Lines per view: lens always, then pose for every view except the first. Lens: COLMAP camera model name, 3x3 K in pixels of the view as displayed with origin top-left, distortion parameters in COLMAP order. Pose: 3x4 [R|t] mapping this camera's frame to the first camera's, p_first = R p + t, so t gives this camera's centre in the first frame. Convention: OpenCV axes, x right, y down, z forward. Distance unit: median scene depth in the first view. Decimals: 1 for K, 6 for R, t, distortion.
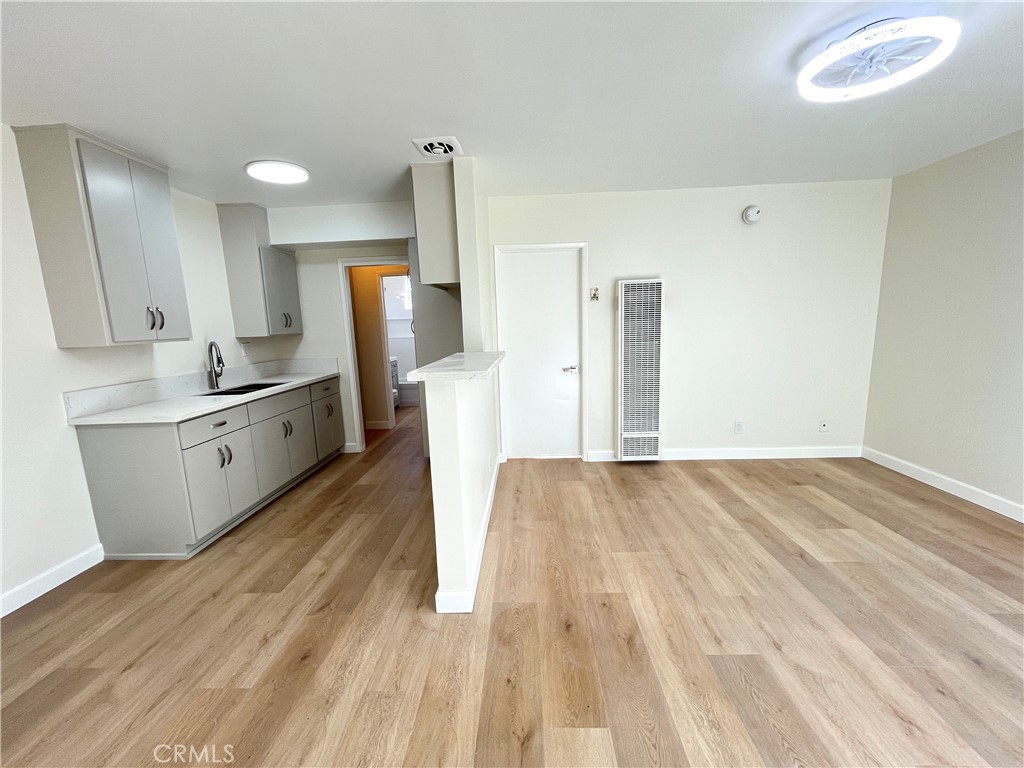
lens RADIAL K [[418.3, 0, 511.6], [0, 418.3, 391.5], [0, 0, 1]] dist [-0.001281, -0.000223]
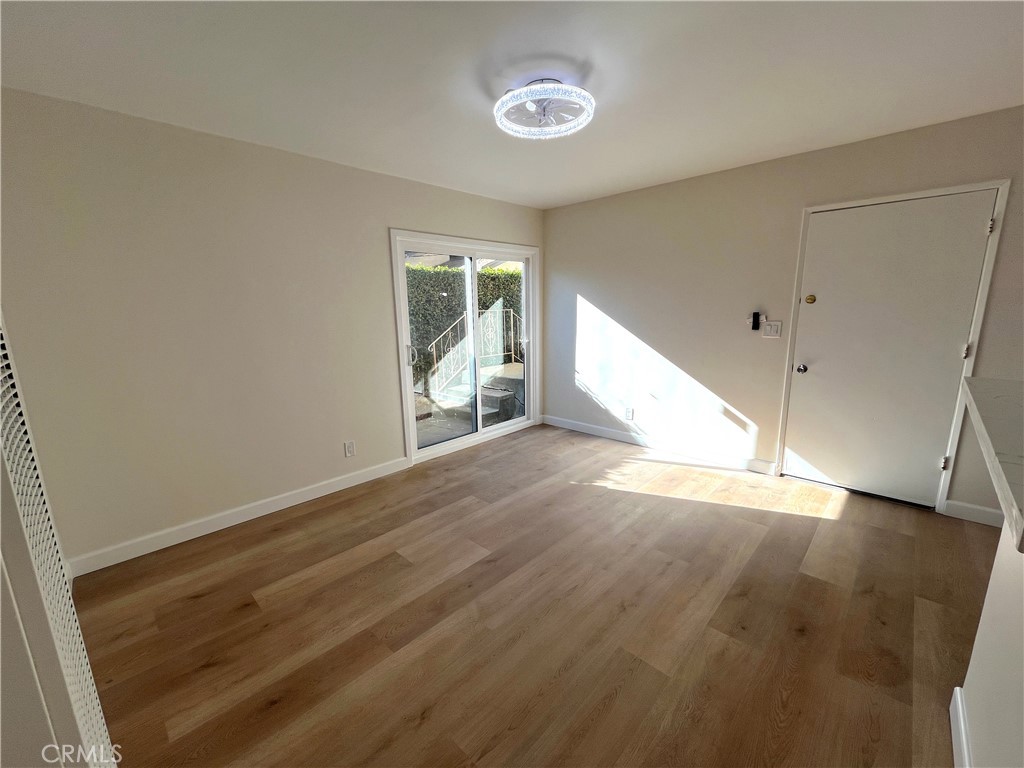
lens RADIAL K [[418.3, 0, 511.6], [0, 418.3, 391.5], [0, 0, 1]] dist [-0.001281, -0.000223]
pose [[-0.748685, -0.084436, 0.657527, 0.034591], [0.151049, 0.944038, 0.293218, -0.242187], [-0.645489, 0.318847, -0.694032, 1.363186]]
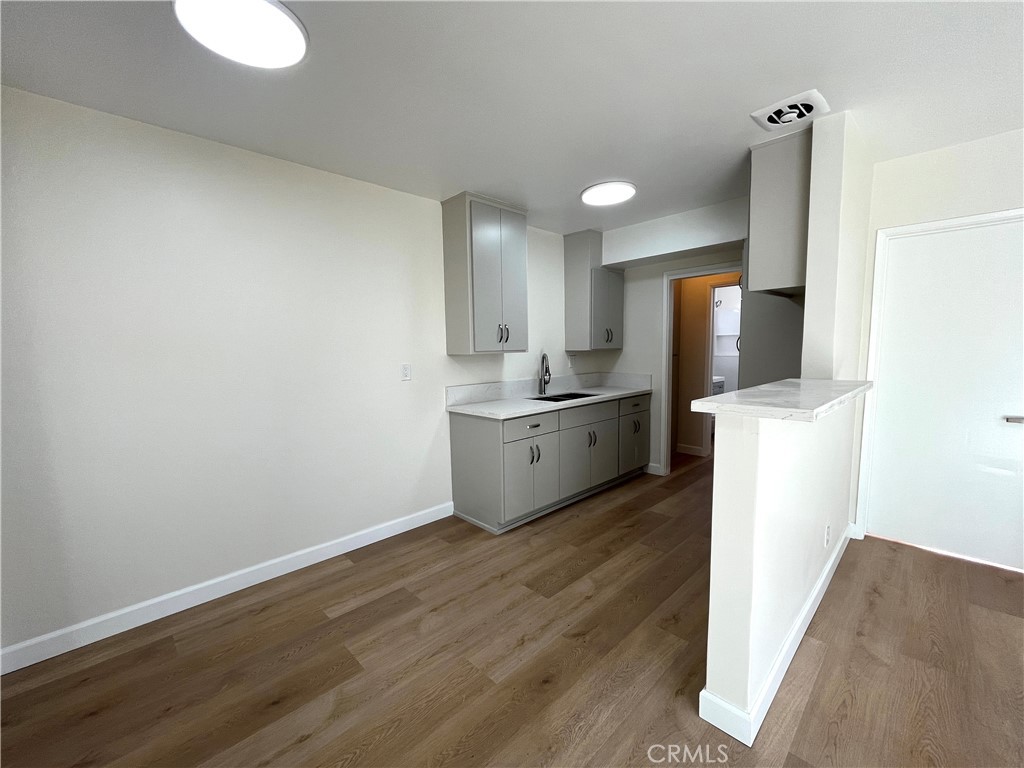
lens RADIAL K [[418.3, 0, 511.6], [0, 418.3, 391.5], [0, 0, 1]] dist [-0.001281, -0.000223]
pose [[0.721247, 0.094076, -0.686260, 0.030509], [-0.120096, 0.992713, 0.009868, -0.018642], [0.682188, 0.075300, 0.727290, 0.122864]]
